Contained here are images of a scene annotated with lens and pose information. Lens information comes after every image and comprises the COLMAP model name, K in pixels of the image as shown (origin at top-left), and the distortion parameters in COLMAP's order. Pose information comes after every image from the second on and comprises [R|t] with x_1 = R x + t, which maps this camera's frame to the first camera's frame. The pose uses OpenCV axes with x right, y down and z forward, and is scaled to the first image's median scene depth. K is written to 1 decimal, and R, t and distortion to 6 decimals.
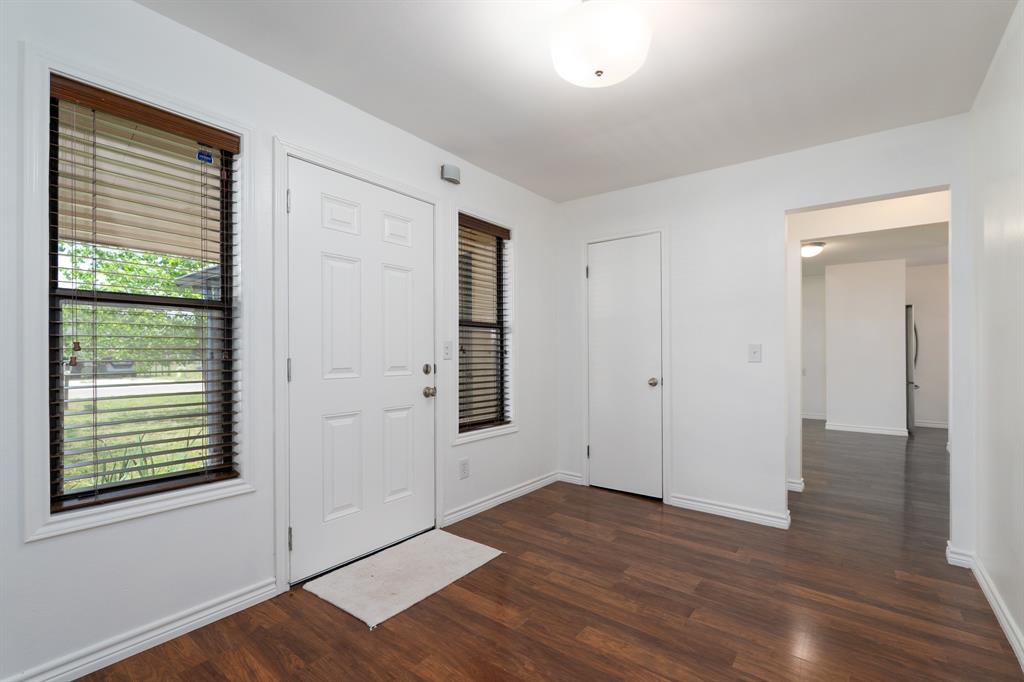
lens RADIAL K [[457.3, 0, 515.1], [0, 457.3, 345.9], [0, 0, 1]] dist [-0.002243, -0.000049]
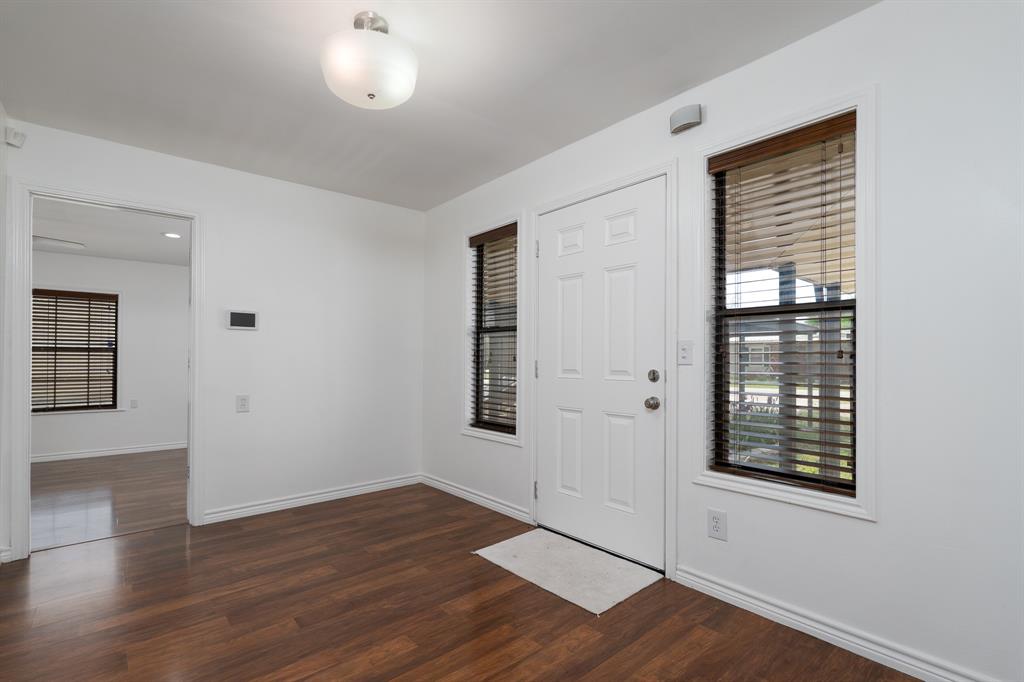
lens RADIAL K [[475.4, 0, 509.8], [0, 475.4, 342.2], [0, 0, 1]] dist [-0.010233, 0.000702]
pose [[-0.210953, -0.031277, -0.976996, 0.871493], [0.014847, 0.999270, -0.035196, 0.019446], [0.977383, -0.021930, -0.210335, 1.123553]]
